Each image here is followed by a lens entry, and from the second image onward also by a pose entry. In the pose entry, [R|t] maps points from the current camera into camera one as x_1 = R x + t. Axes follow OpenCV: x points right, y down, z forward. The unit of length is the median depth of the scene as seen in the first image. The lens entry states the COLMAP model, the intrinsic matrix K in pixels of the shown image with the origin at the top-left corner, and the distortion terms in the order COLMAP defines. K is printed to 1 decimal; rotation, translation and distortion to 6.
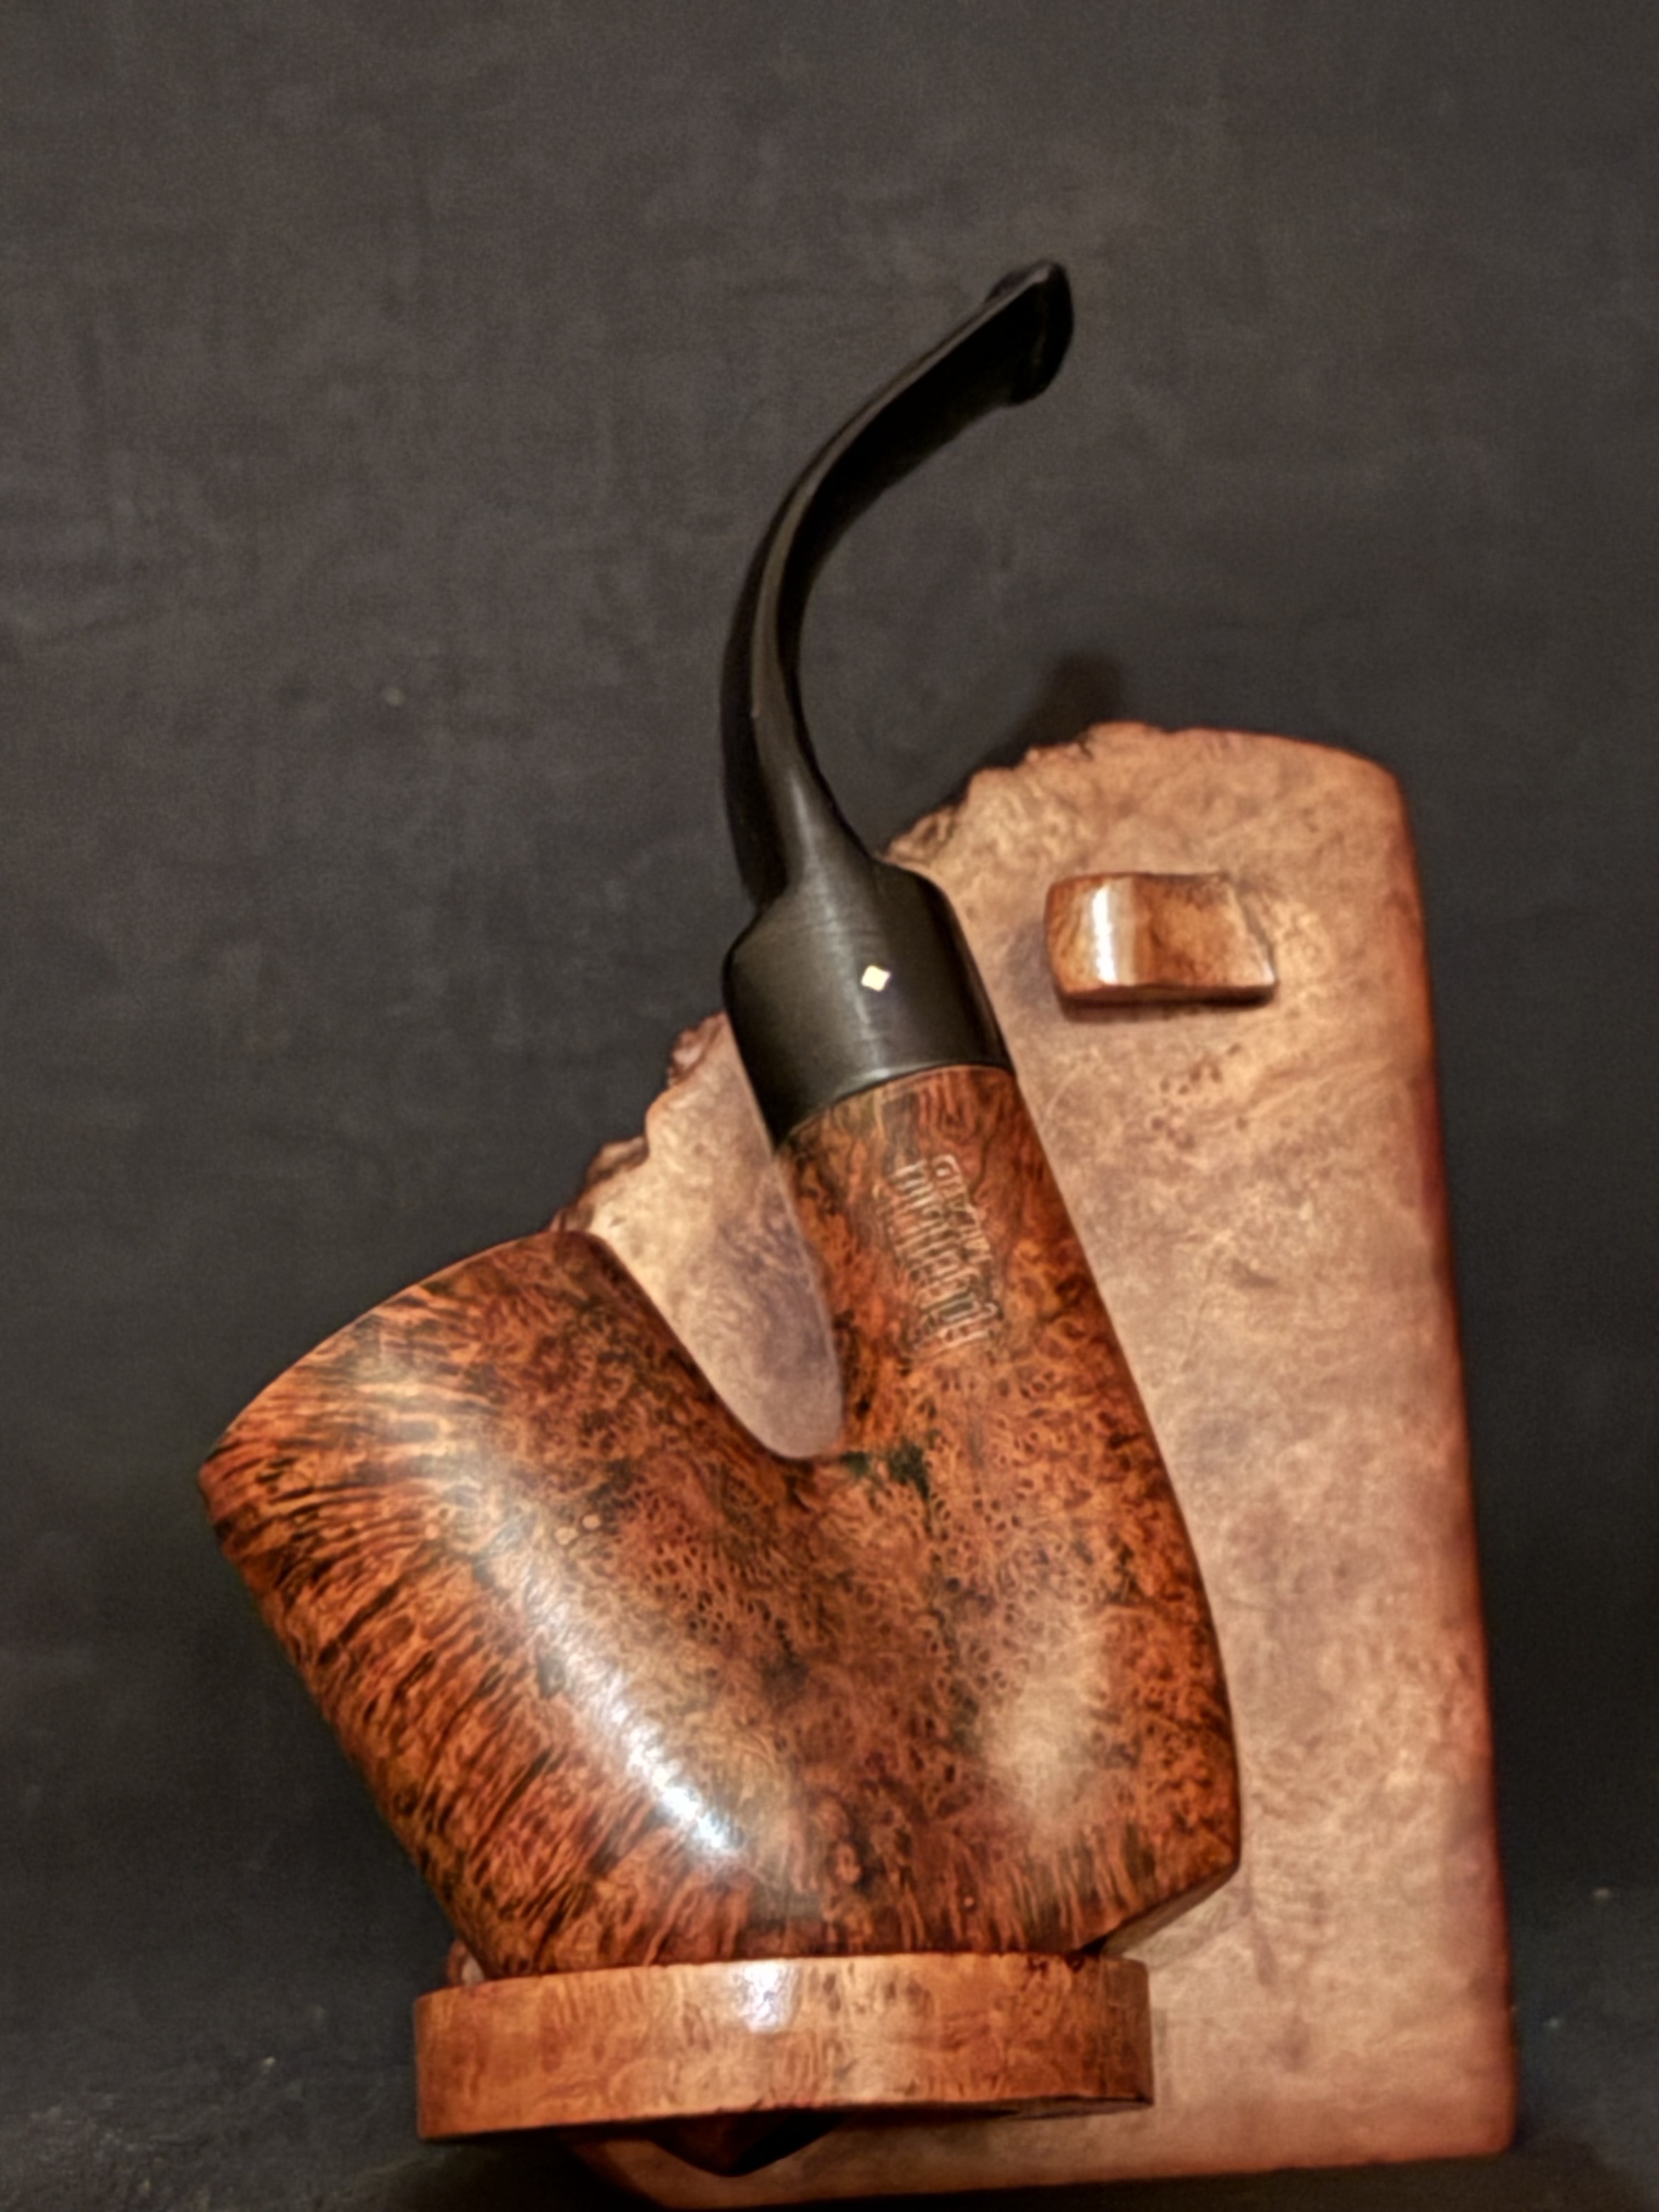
lens RADIAL K [[5201.6, 0, 829.5], [0, 5201.6, 1106.0], [0, 0, 1]] dist [0.203065, 0.027481]
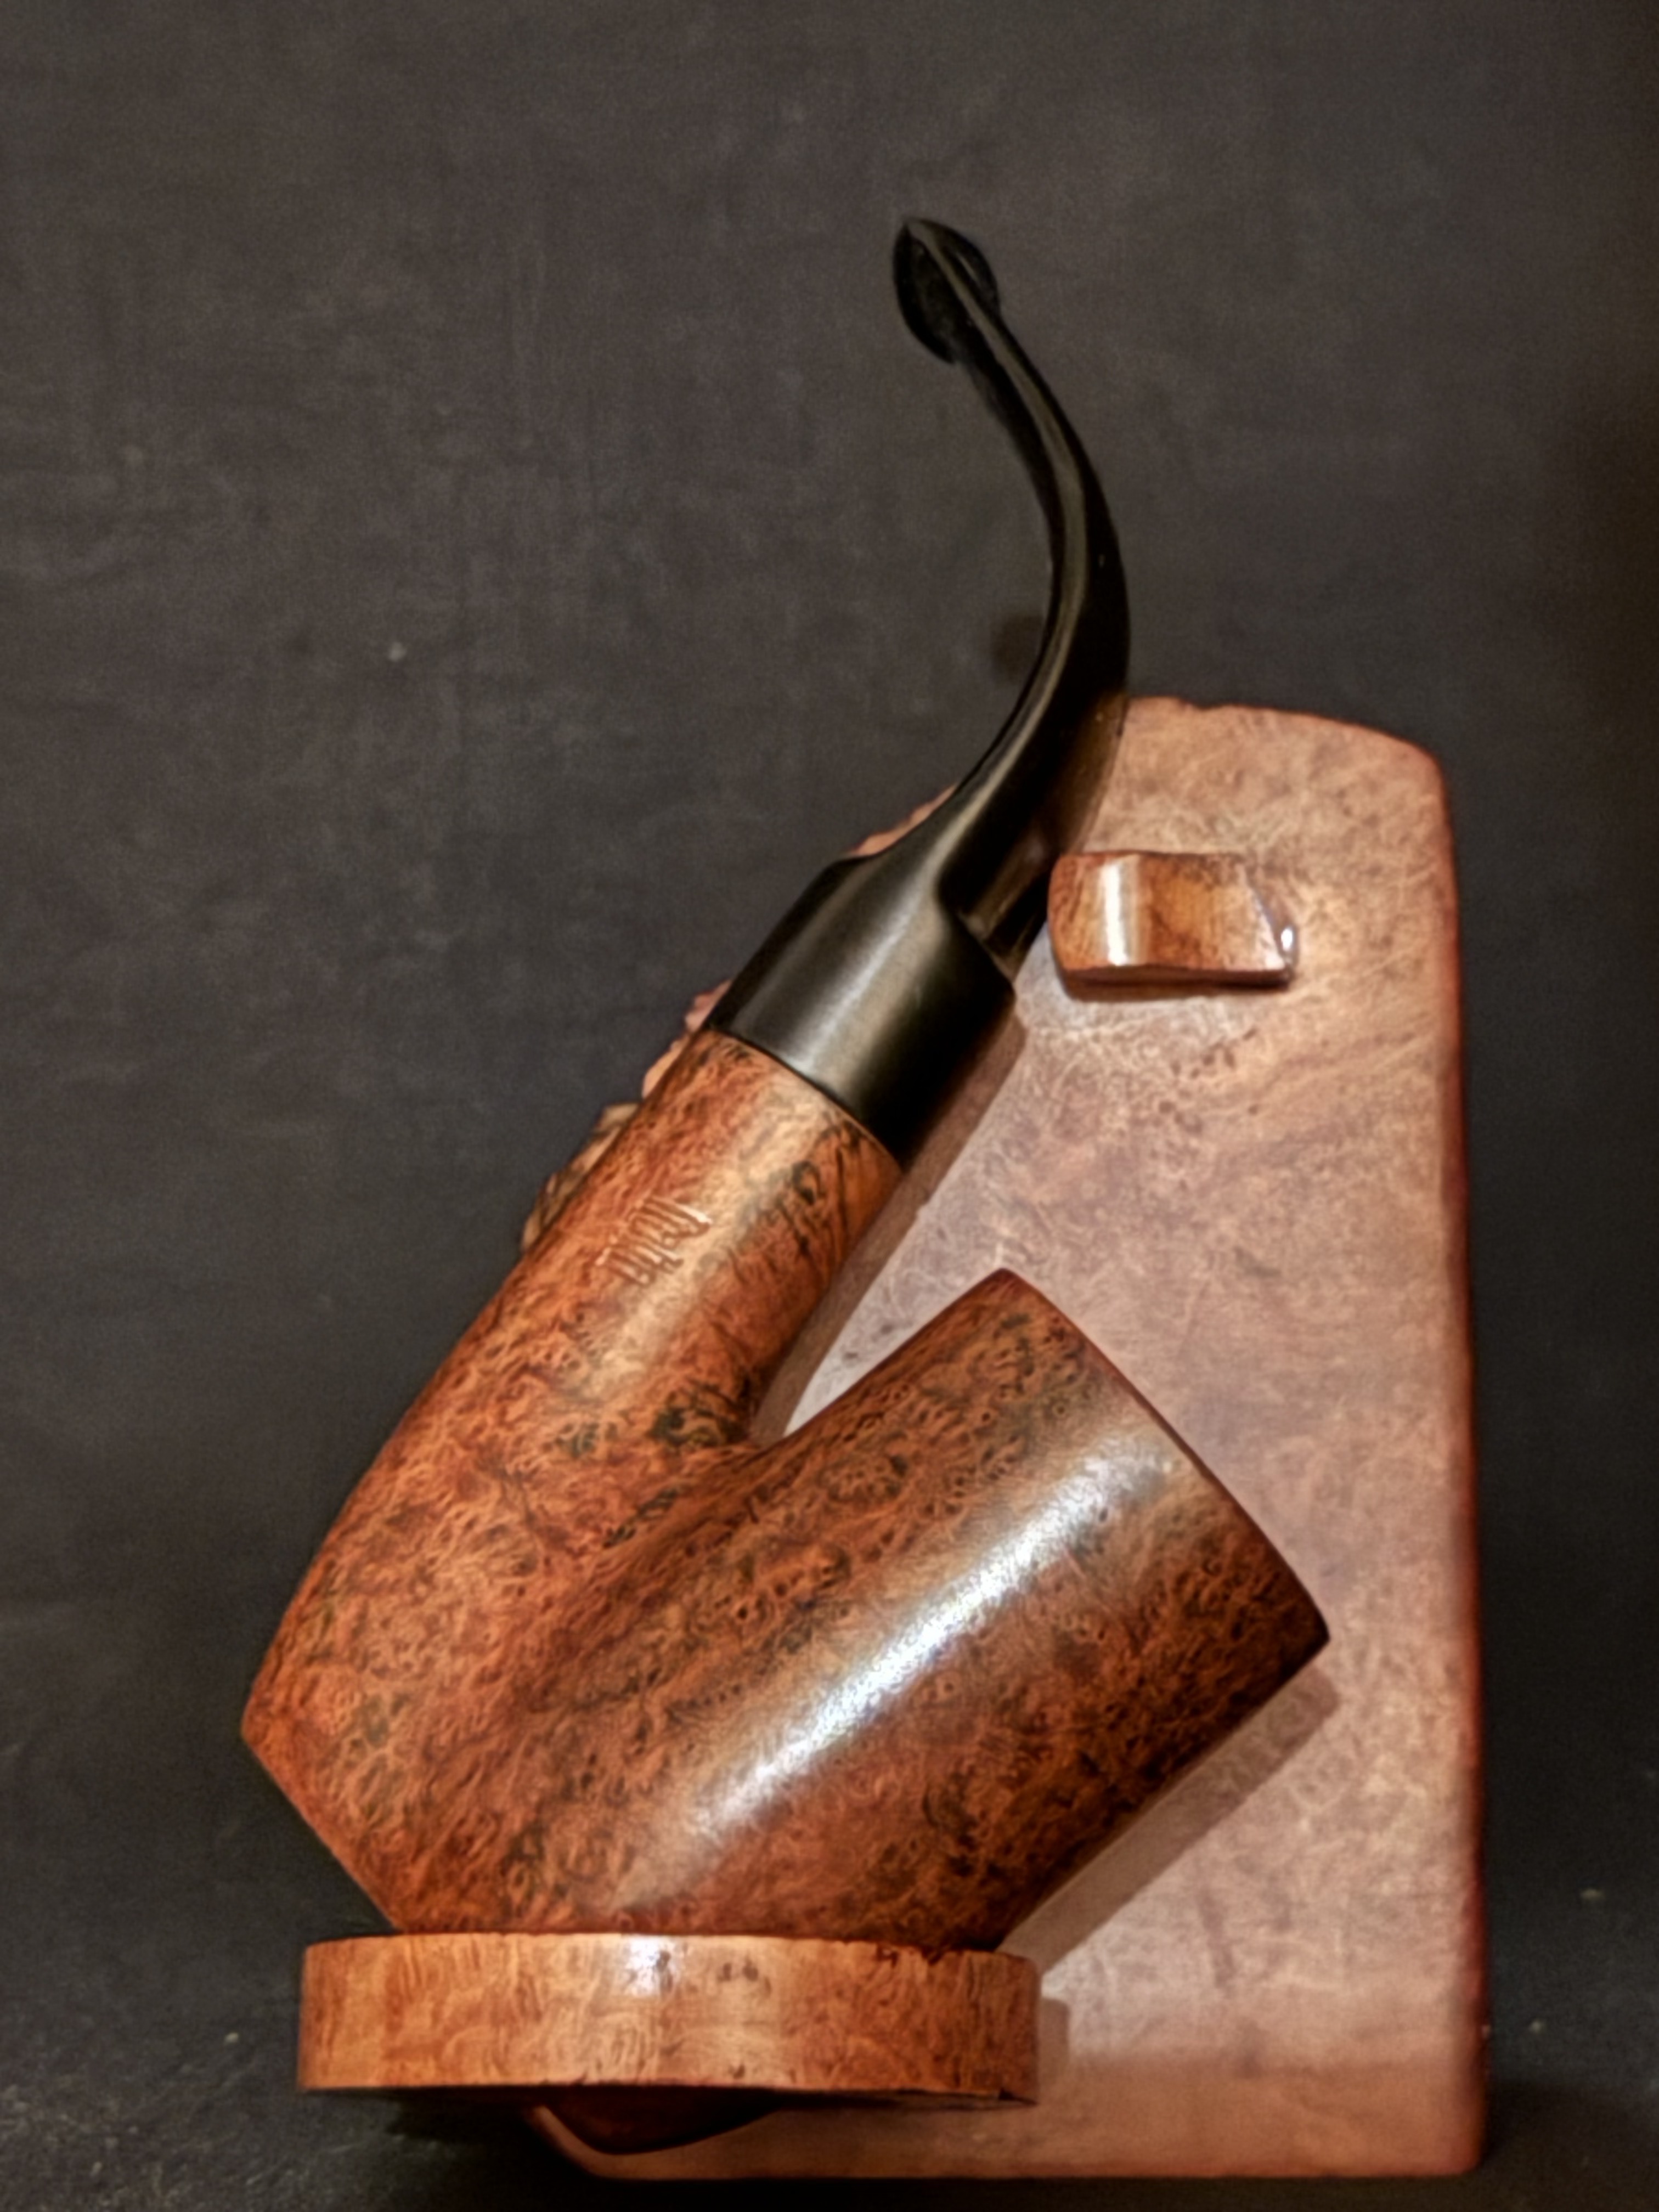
lens RADIAL K [[5201.6, 0, 829.5], [0, 5201.6, 1106.0], [0, 0, 1]] dist [0.203065, 0.027481]
pose [[0.990406, 0.036536, -0.133268, 0.133048], [-0.035496, 0.999318, 0.010170, -0.004553], [0.133549, -0.005342, 0.991028, 0.019280]]
